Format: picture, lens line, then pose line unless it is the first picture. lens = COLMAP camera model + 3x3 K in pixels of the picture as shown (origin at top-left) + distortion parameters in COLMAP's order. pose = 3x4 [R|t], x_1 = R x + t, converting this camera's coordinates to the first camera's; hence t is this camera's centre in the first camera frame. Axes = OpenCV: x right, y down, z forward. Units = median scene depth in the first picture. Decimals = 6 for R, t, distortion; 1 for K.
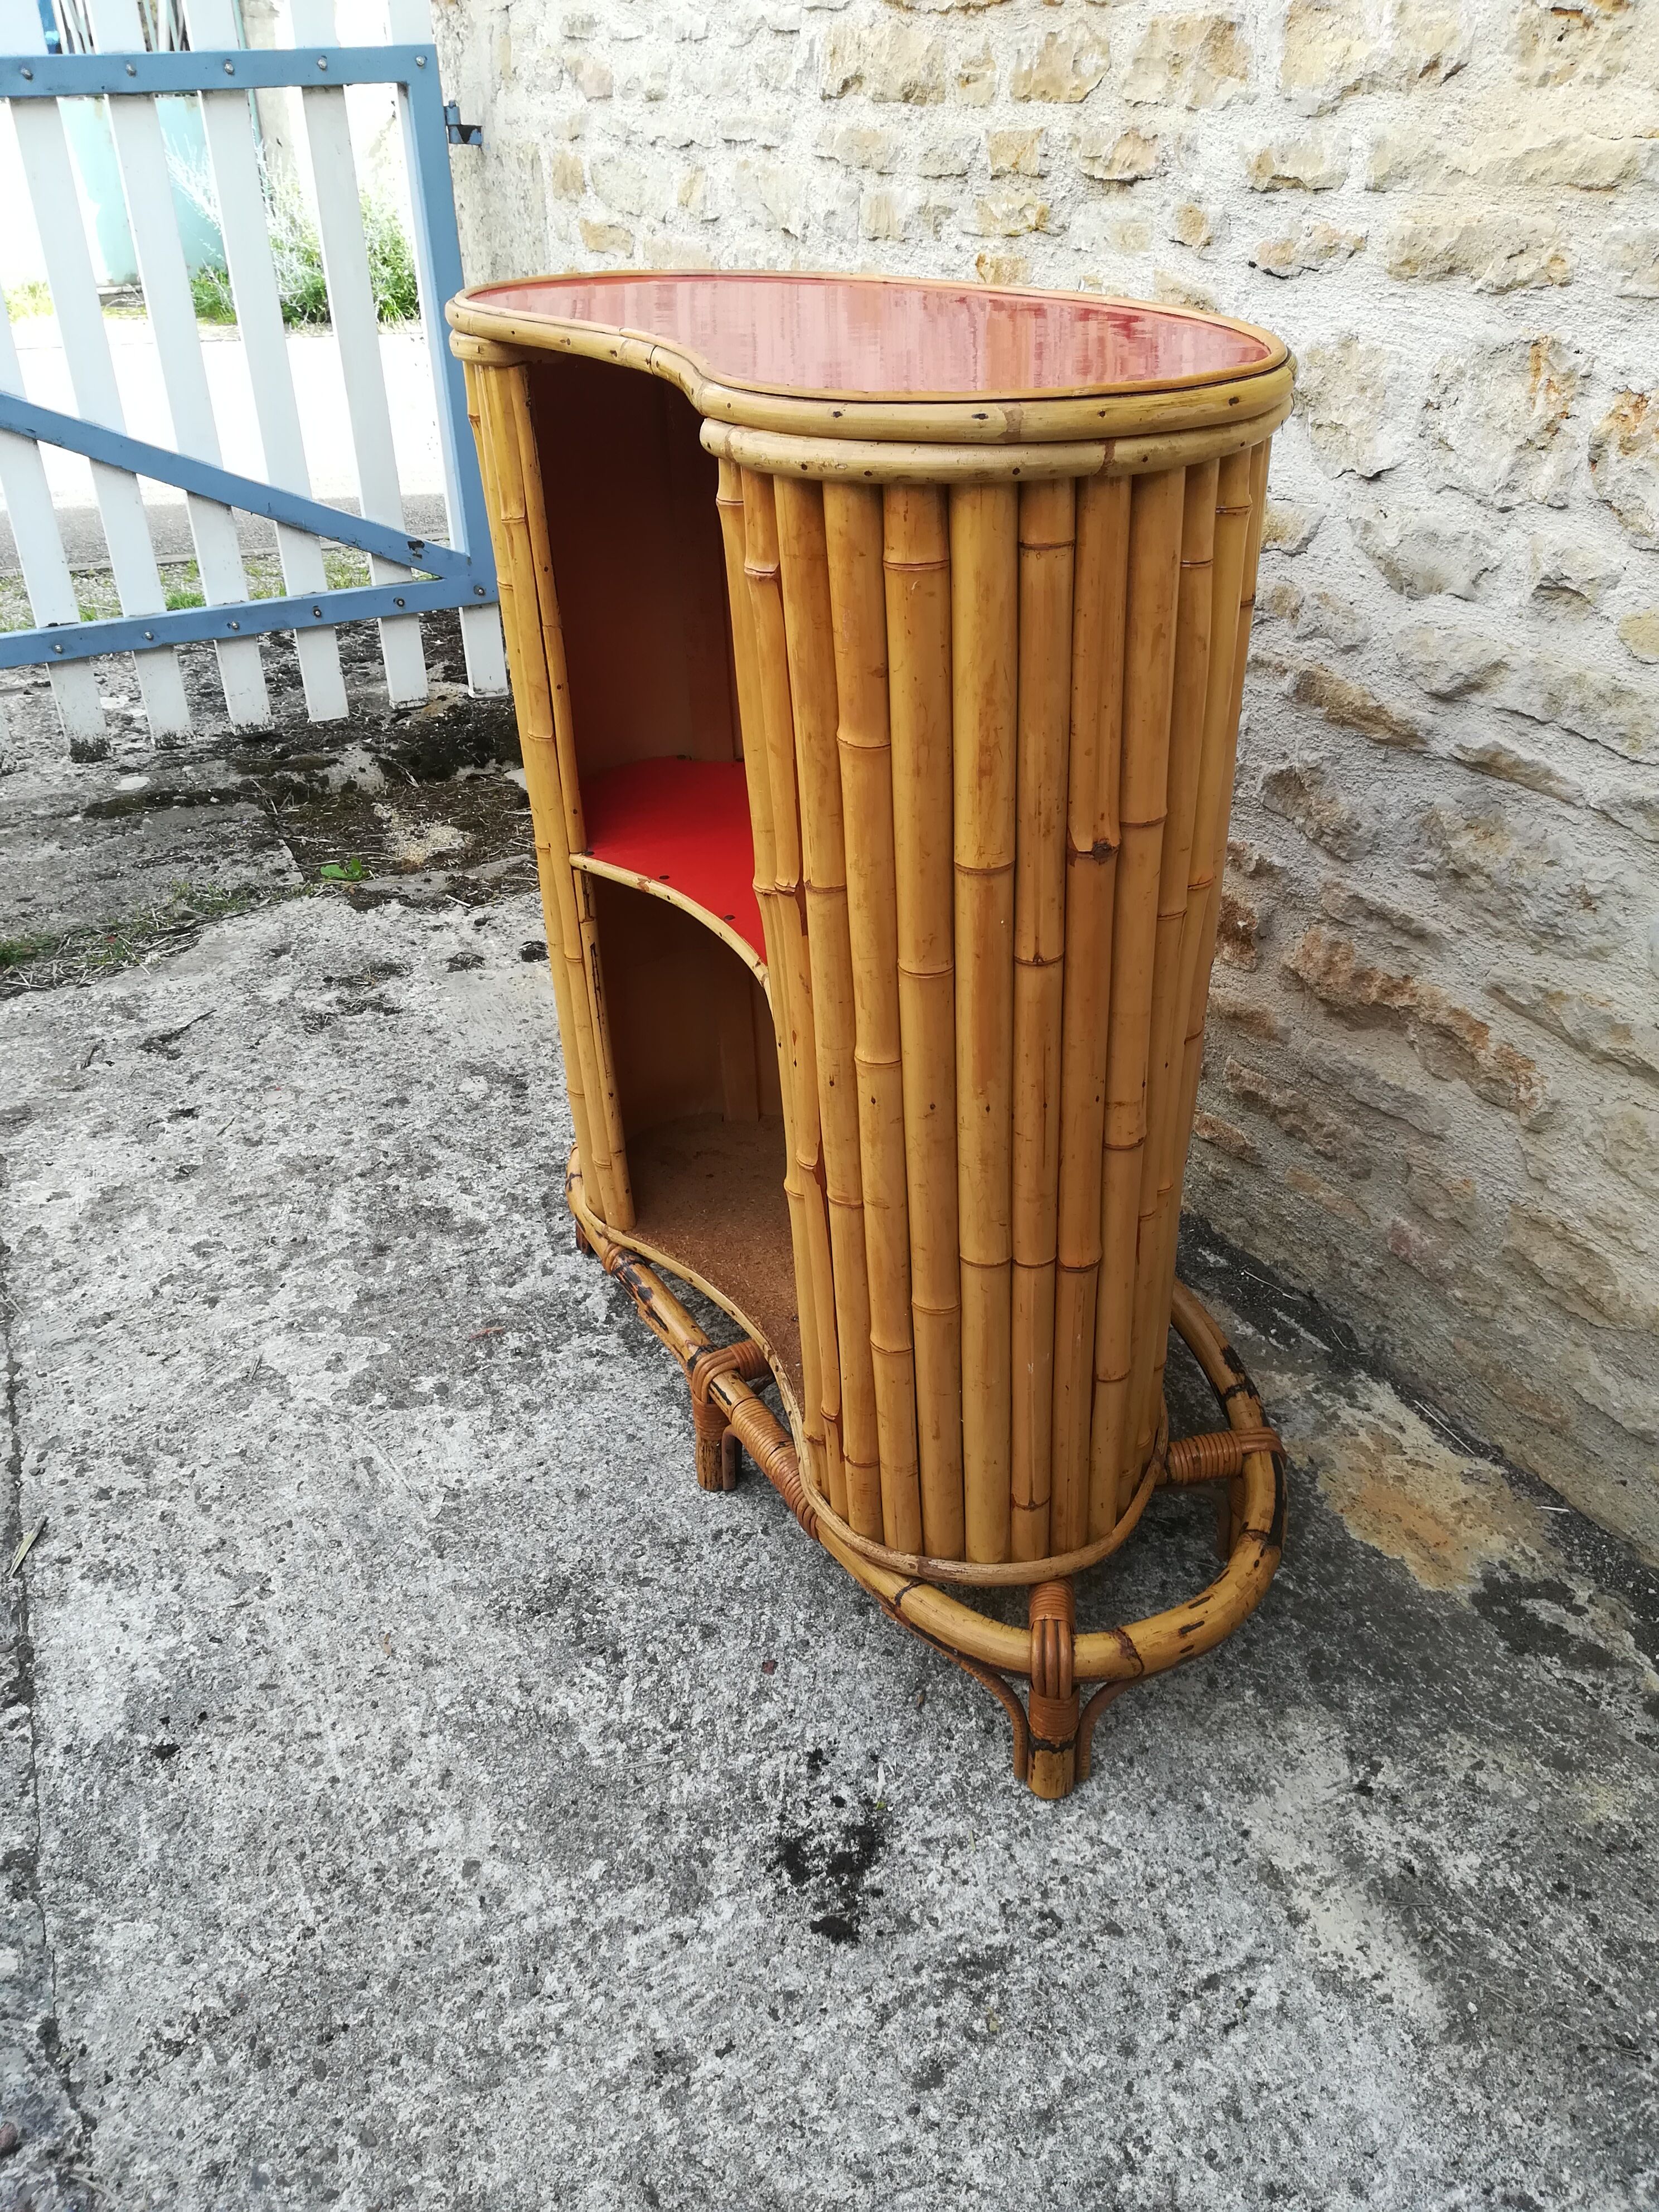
lens RADIAL K [[1726.9, 0, 810.2], [0, 1726.9, 1097.7], [0, 0, 1]] dist [0.055325, -0.081579]
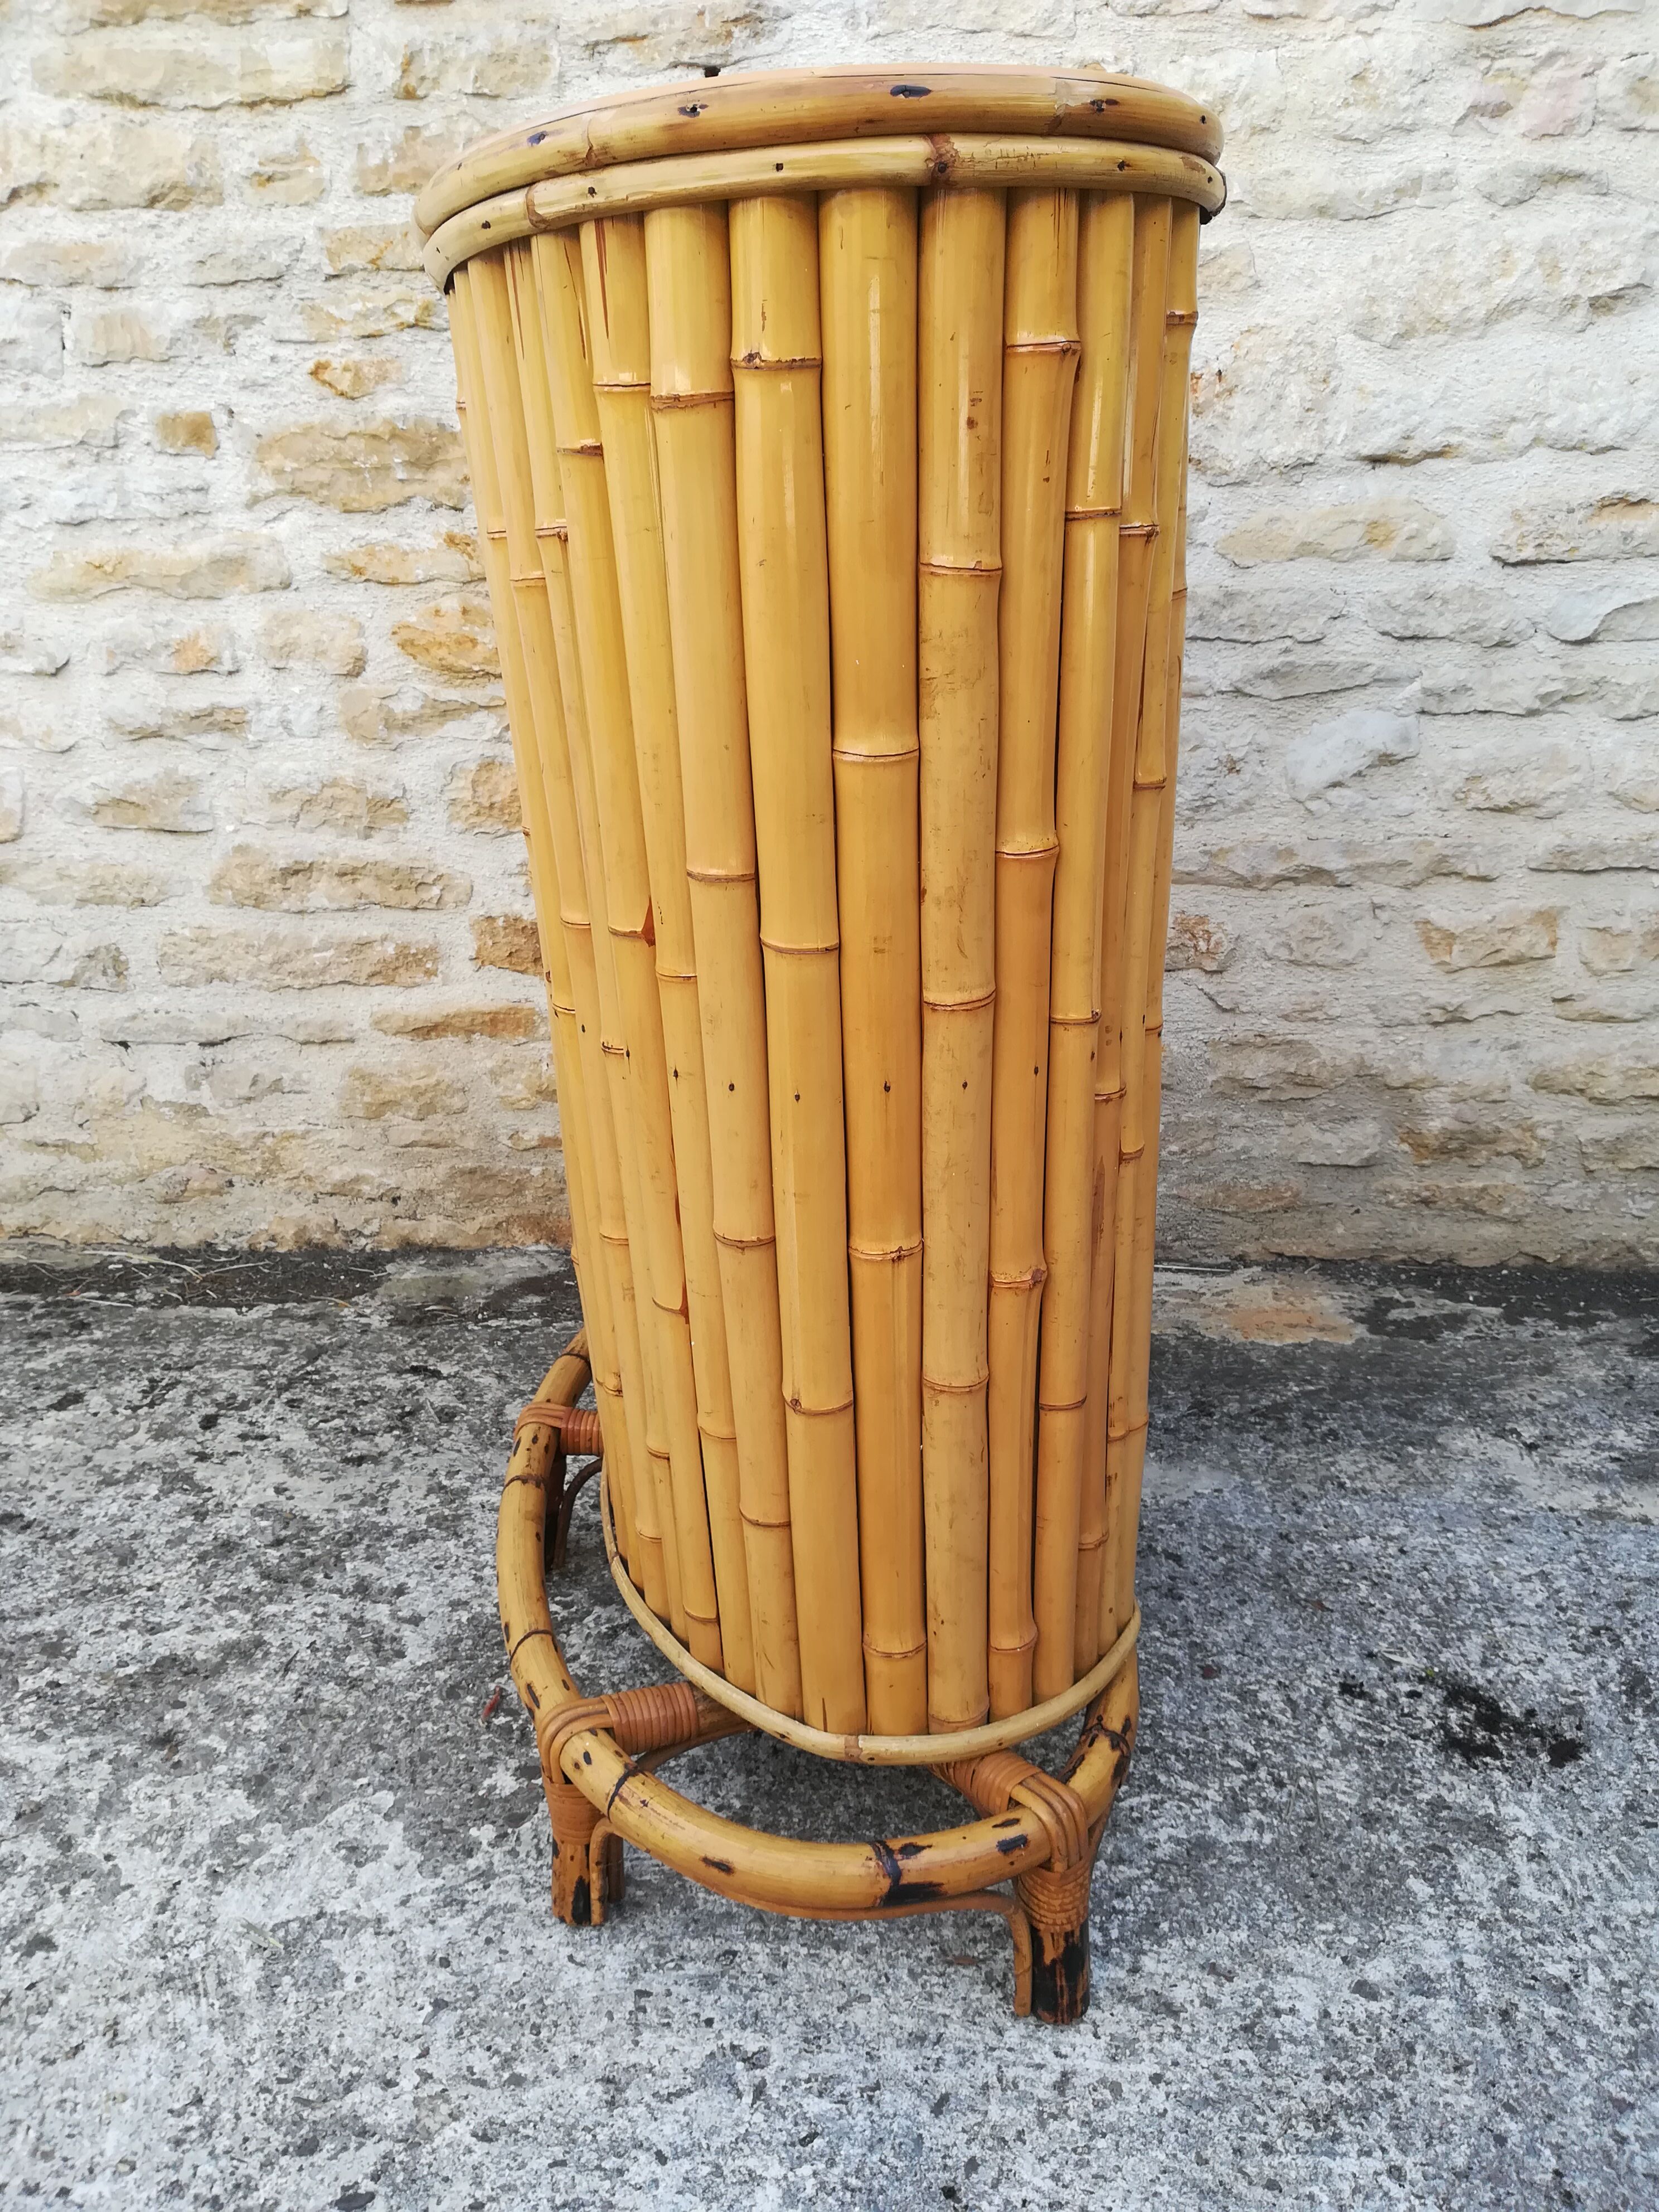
lens RADIAL K [[1734.5, 0, 808.2], [0, 1734.5, 1098.1], [0, 0, 1]] dist [0.047288, -0.078121]
pose [[0.552015, -0.267277, 0.789837, -0.805110], [0.437192, 0.899368, -0.001211, -0.028413], [-0.710030, 0.345979, 0.613316, 0.525361]]
